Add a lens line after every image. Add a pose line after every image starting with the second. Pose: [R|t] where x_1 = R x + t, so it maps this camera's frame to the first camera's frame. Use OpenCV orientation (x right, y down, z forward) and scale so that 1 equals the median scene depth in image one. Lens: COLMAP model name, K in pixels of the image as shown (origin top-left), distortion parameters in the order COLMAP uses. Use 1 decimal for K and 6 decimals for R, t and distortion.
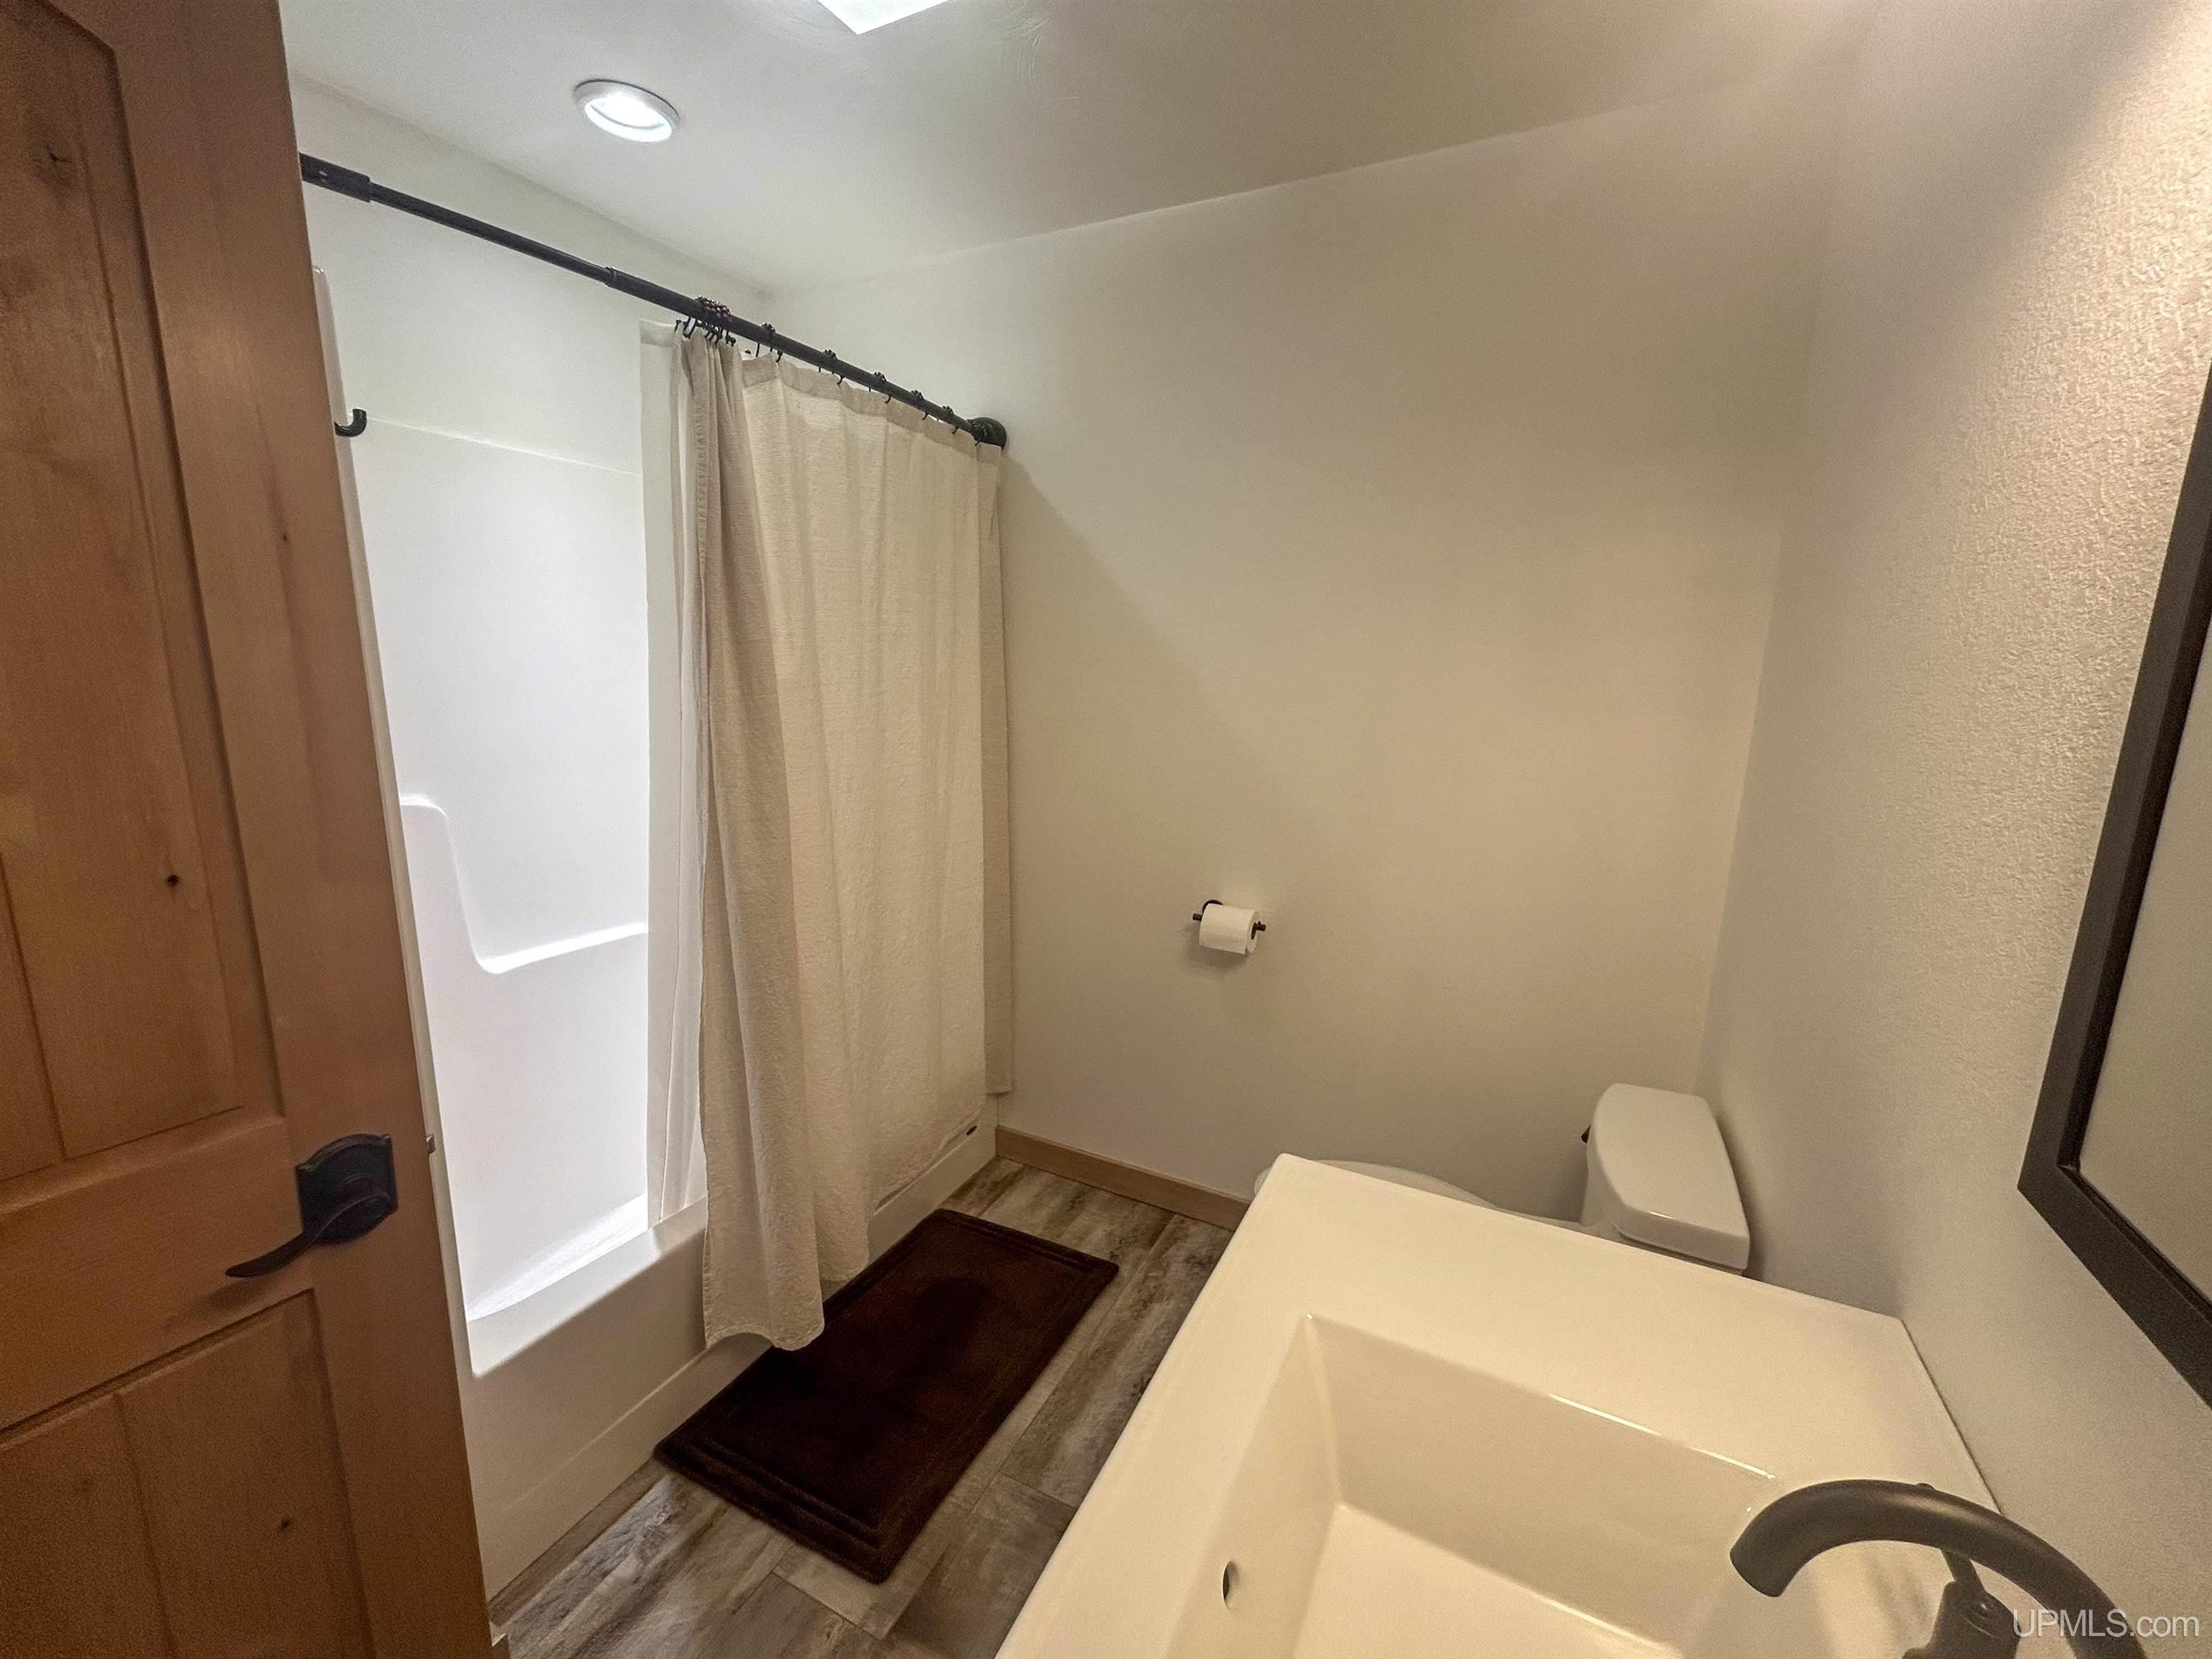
lens RADIAL K [[887.5, 0, 1117.7], [0, 887.5, 830.2], [0, 0, 1]] dist [0.001659, 0.000078]
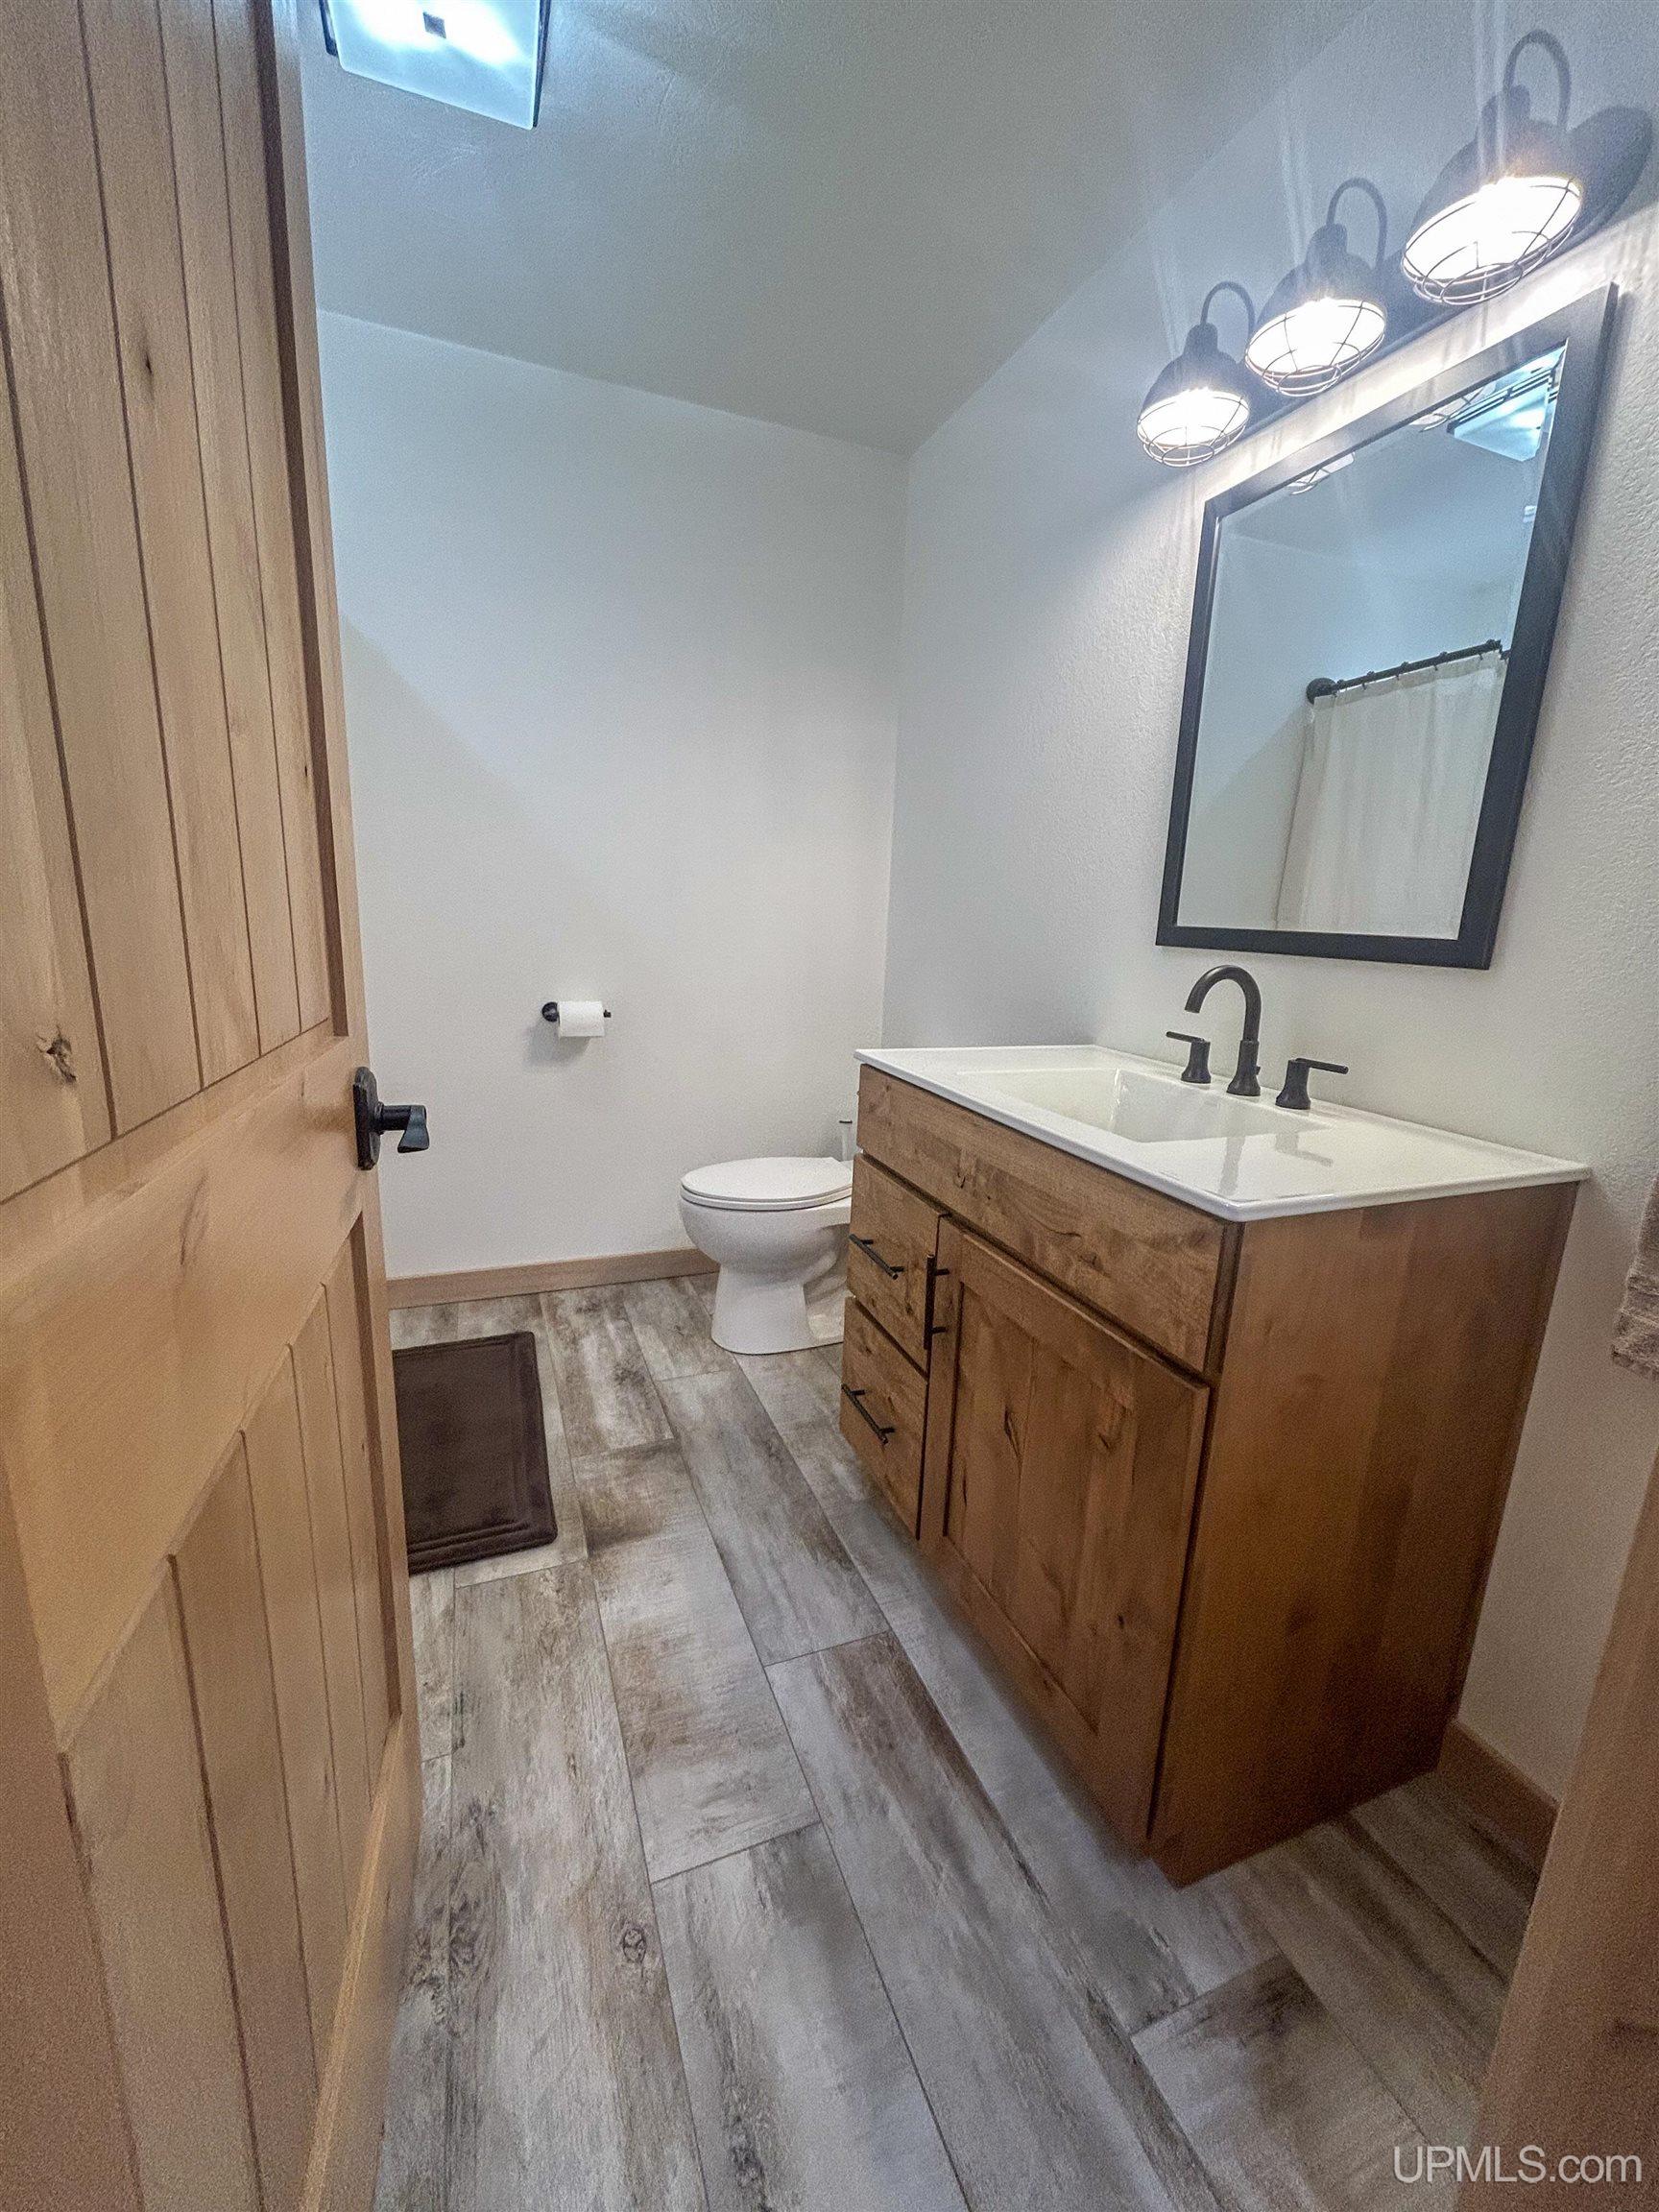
lens RADIAL K [[887.5, 0, 825.6], [0, 887.5, 1106.2], [0, 0, 1]] dist [0.001659, 0.000078]
pose [[0.674242, -0.162249, 0.720467, -0.534410], [0.122781, 0.986618, 0.107282, 0.141507], [-0.728232, 0.016126, 0.685141, -0.045407]]
